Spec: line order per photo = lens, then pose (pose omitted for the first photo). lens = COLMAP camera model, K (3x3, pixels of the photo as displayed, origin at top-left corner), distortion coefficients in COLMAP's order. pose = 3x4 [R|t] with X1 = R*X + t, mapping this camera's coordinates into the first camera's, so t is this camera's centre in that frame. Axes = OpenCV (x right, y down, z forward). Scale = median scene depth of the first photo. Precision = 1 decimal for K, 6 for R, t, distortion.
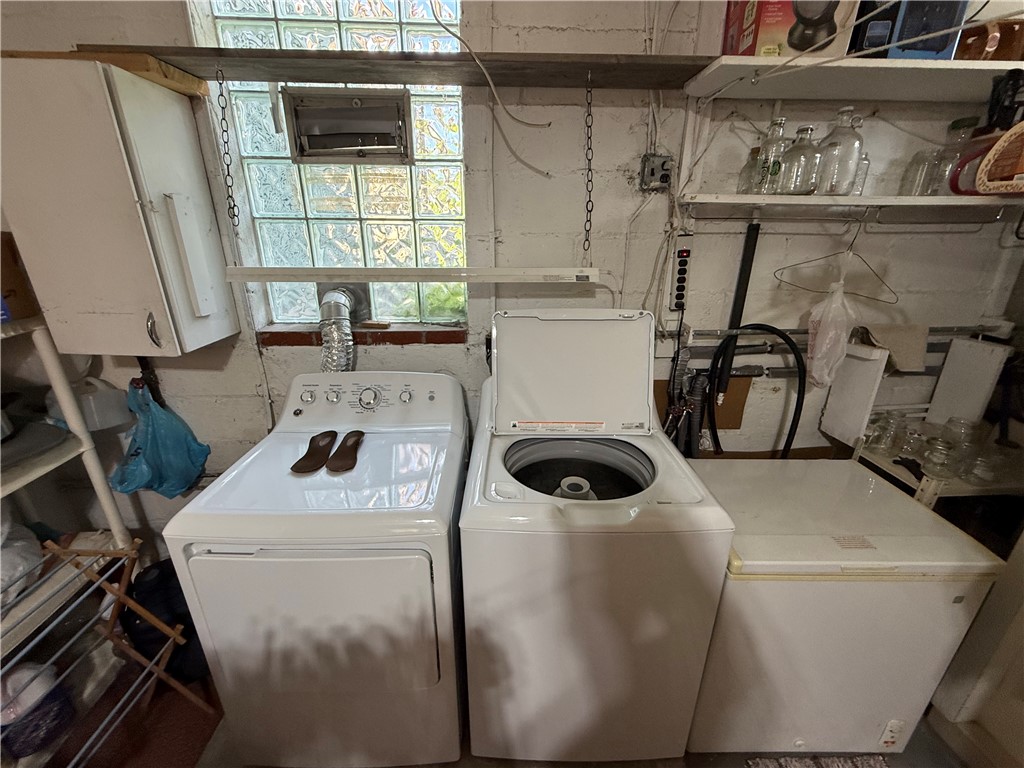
lens RADIAL K [[411.4, 0, 512.6], [0, 411.4, 382.1], [0, 0, 1]] dist [0.002280, -0.000544]
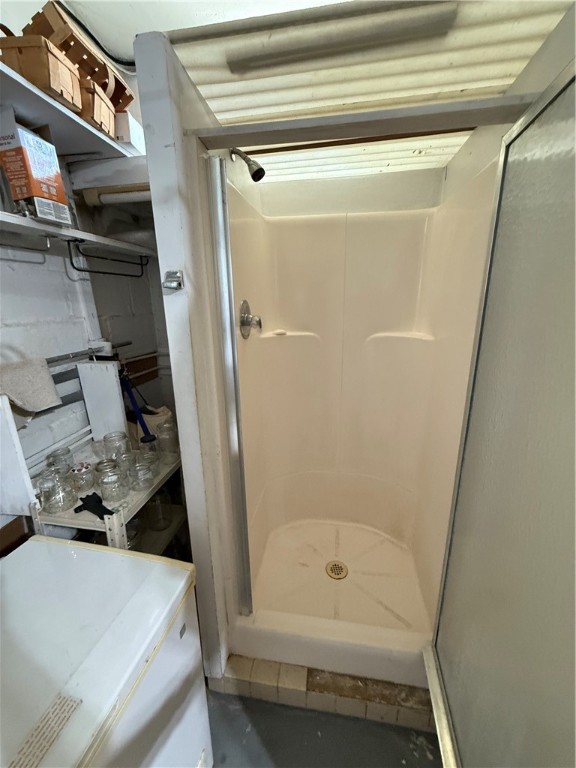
lens RADIAL K [[308.6, 0, 290.6], [0, 308.6, 384.4], [0, 0, 1]] dist [0.002280, -0.000544]
pose [[0.200648, -0.266434, 0.942737, 0.438128], [0.342588, 0.920632, 0.187271, -0.018491], [-0.917809, 0.285395, 0.276000, 0.302707]]
